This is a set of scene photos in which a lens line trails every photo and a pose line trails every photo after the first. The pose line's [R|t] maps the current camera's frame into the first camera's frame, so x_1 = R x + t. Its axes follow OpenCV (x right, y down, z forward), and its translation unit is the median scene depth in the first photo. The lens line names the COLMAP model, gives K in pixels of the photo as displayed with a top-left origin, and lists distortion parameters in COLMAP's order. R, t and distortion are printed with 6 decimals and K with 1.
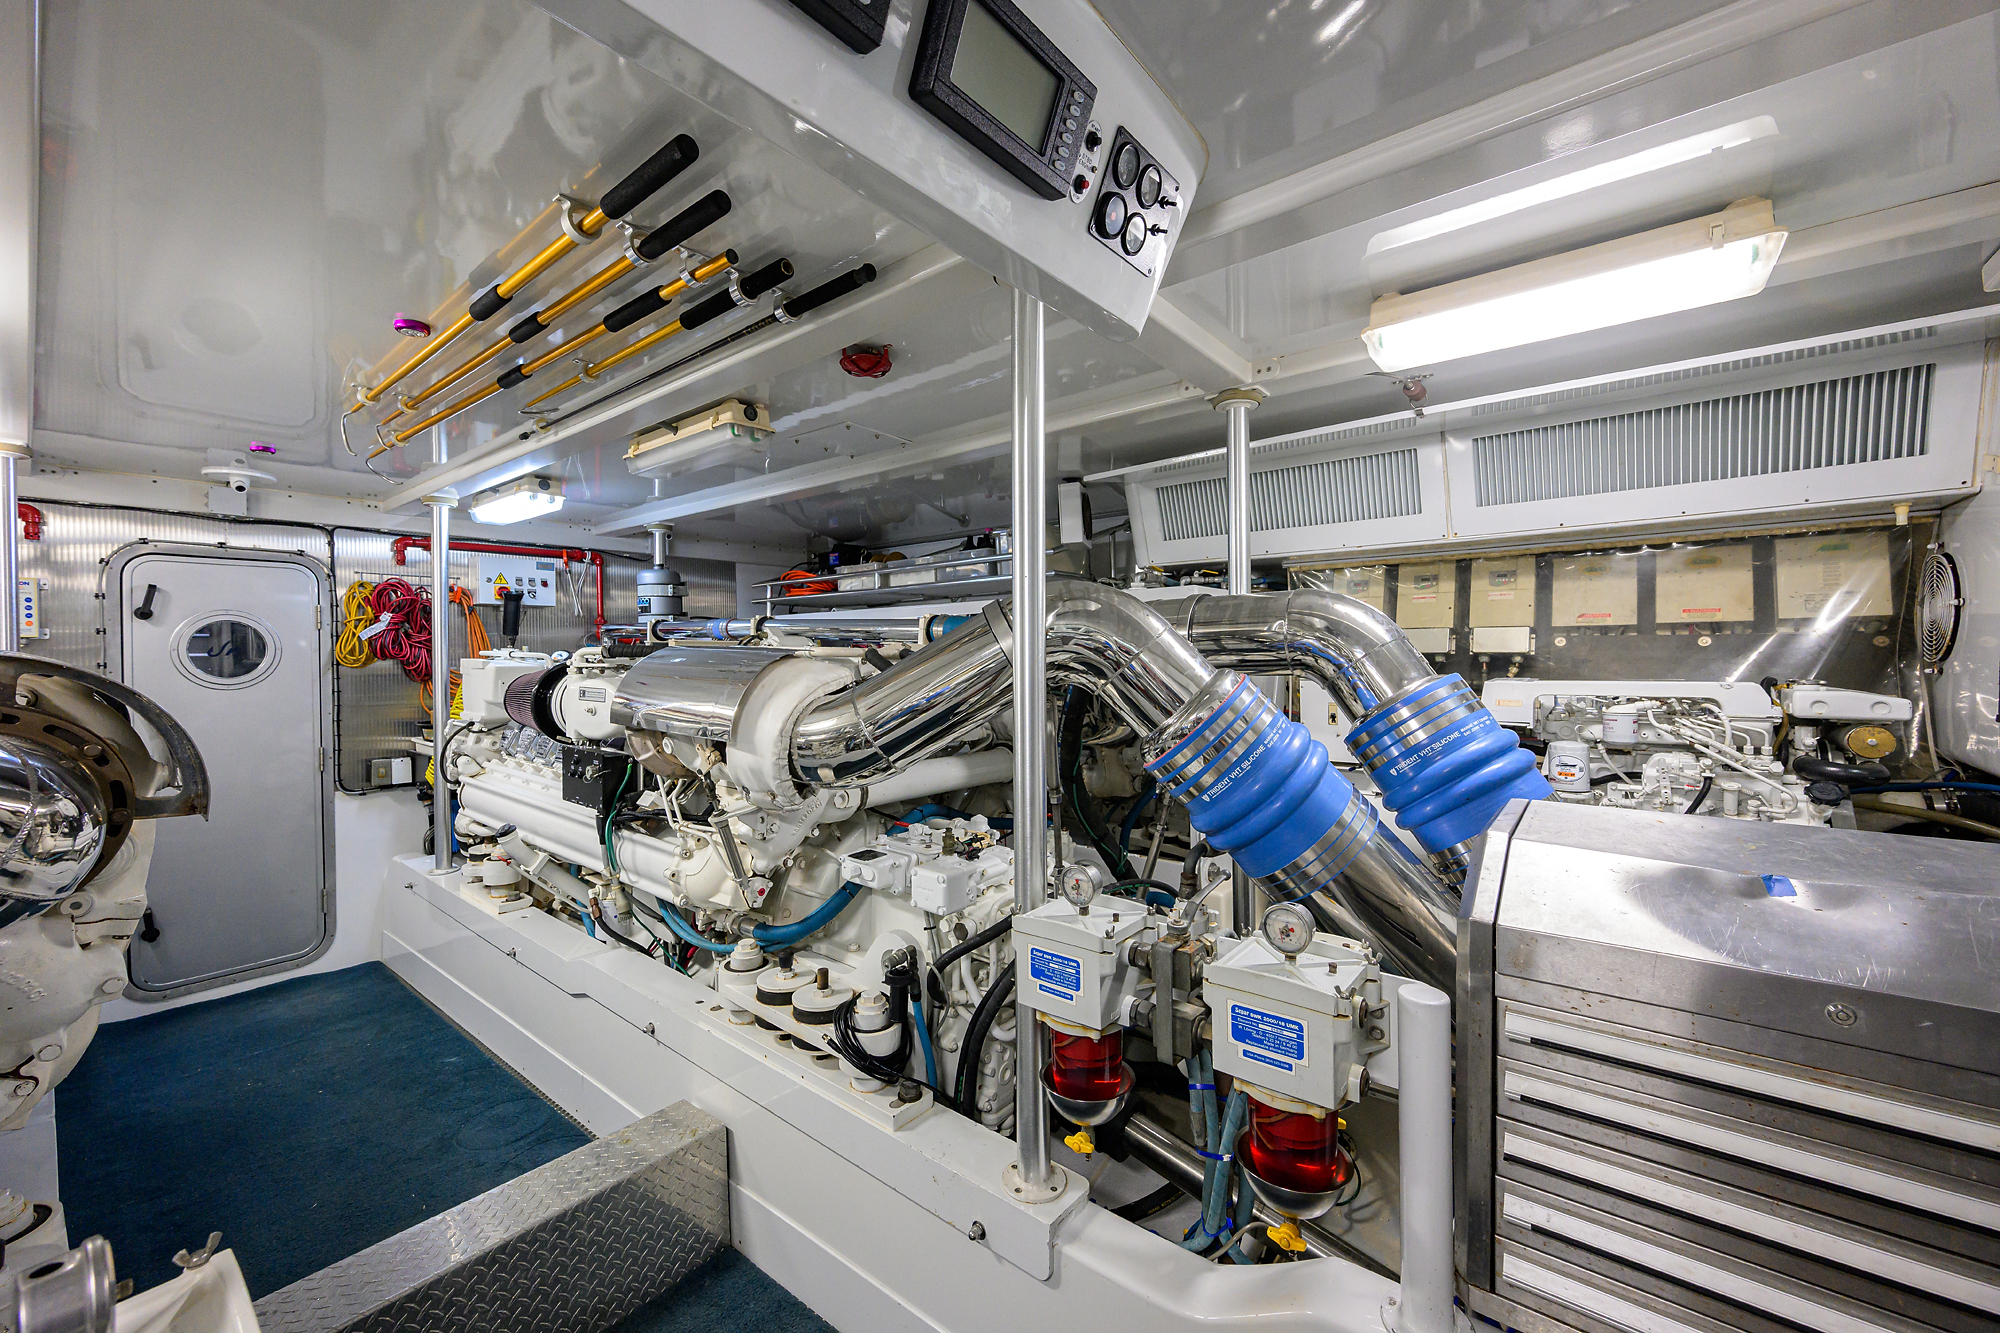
lens RADIAL K [[787.1, 0, 1004.3], [0, 787.1, 659.9], [0, 0, 1]] dist [-0.000697, -0.000061]
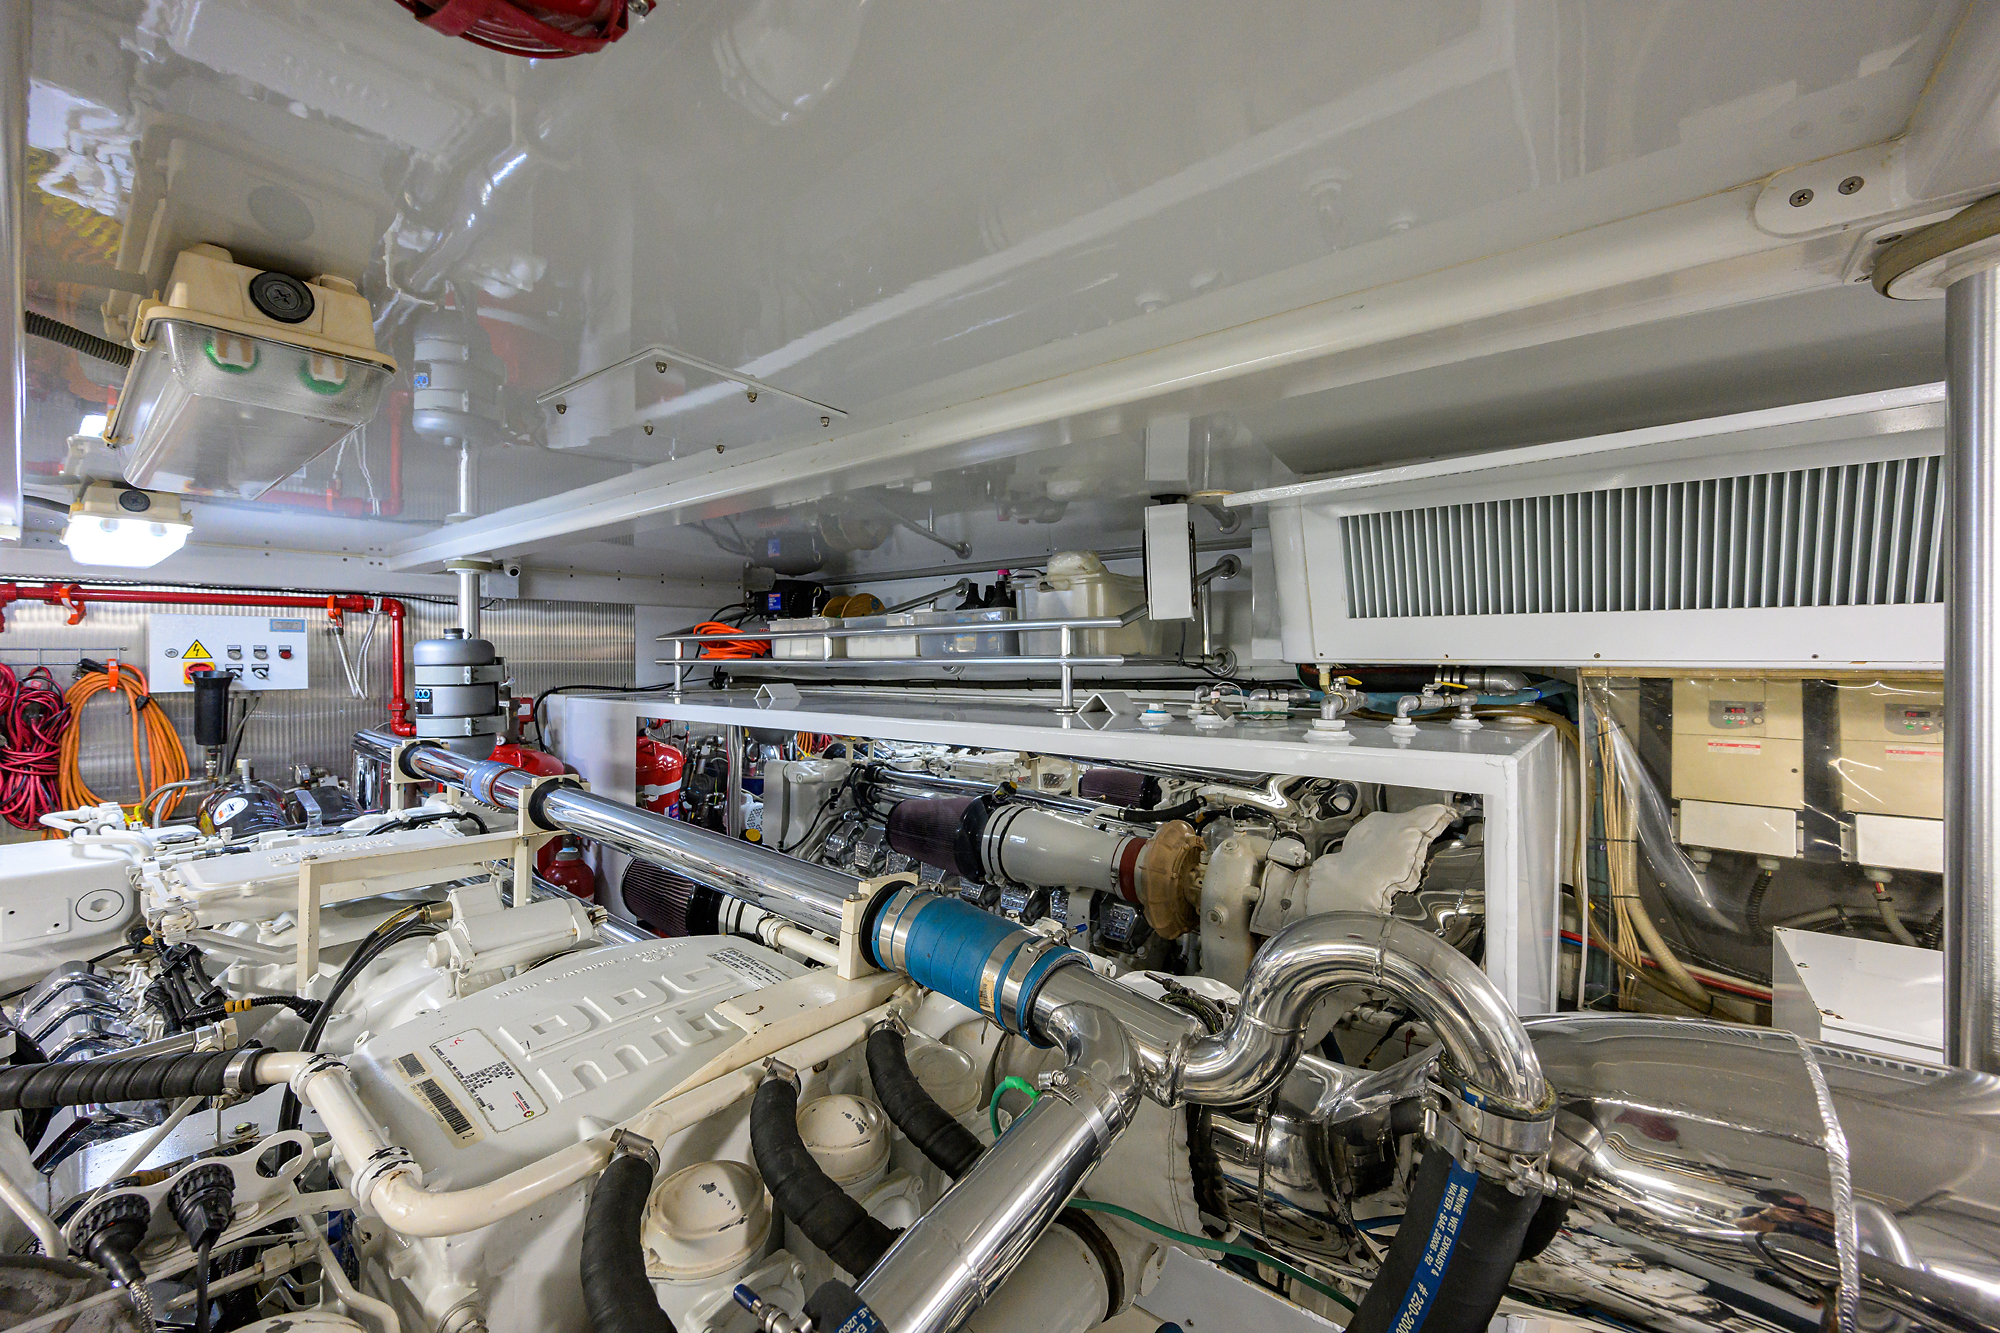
lens RADIAL K [[781.0, 0, 996.4], [0, 781.0, 664.8], [0, 0, 1]] dist [-0.001899, 0.000457]
pose [[0.999937, 0.010422, -0.004063, -0.024877], [-0.010399, 0.999931, 0.005451, -0.109018], [0.004119, -0.005409, 0.999977, 0.434386]]
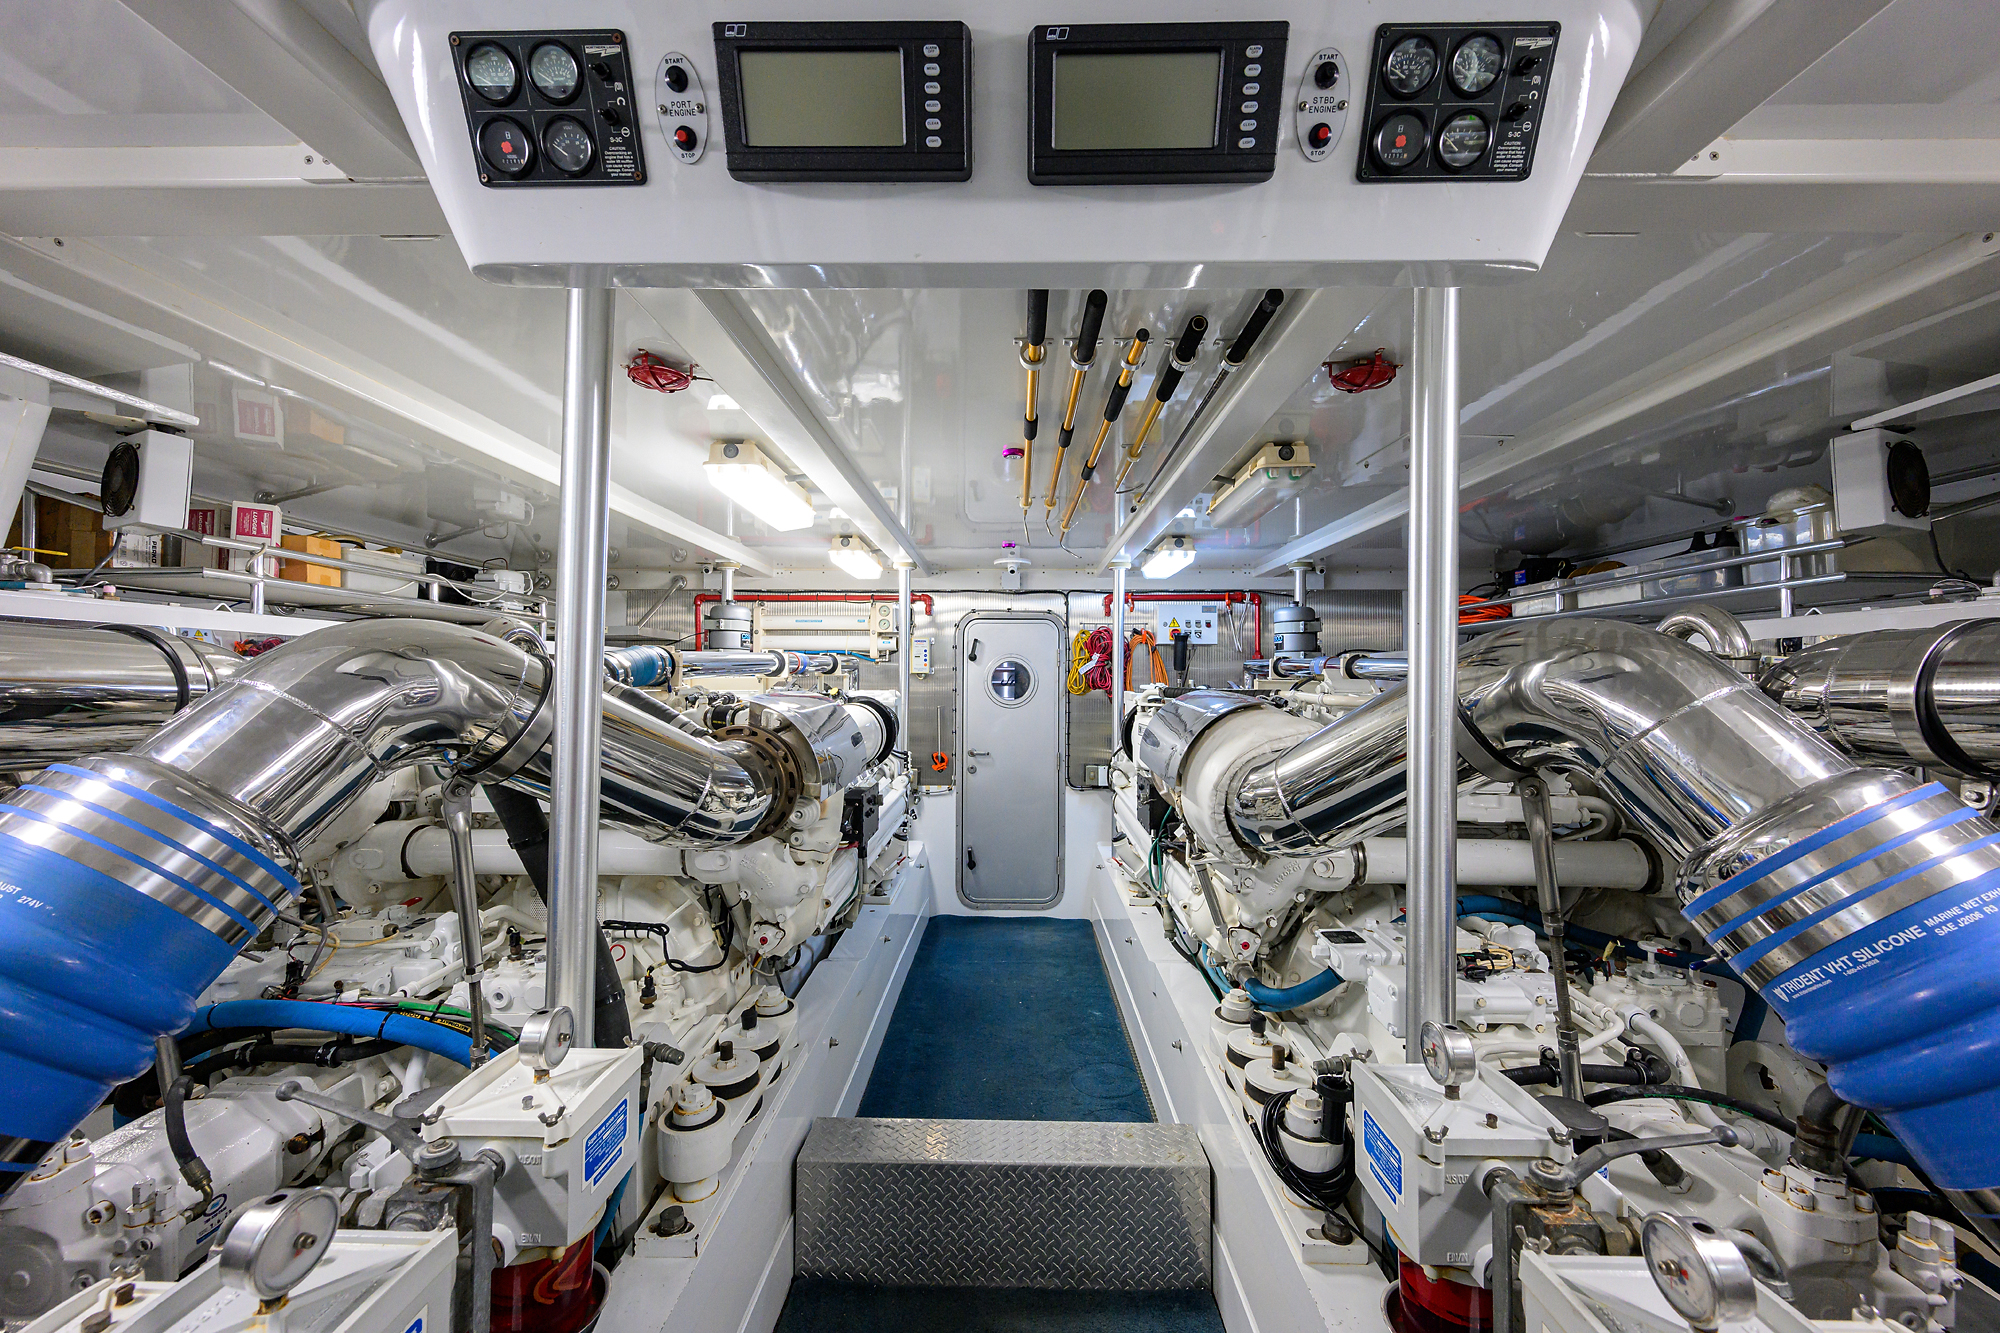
lens RADIAL K [[783.6, 0, 998.9], [0, 783.6, 662.3], [0, 0, 1]] dist [-0.003299, 0.000015]
pose [[0.608357, -0.003648, -0.793655, 0.146006], [-0.017830, 0.999674, -0.018262, -0.017967], [0.793463, 0.025260, 0.608094, 0.081067]]
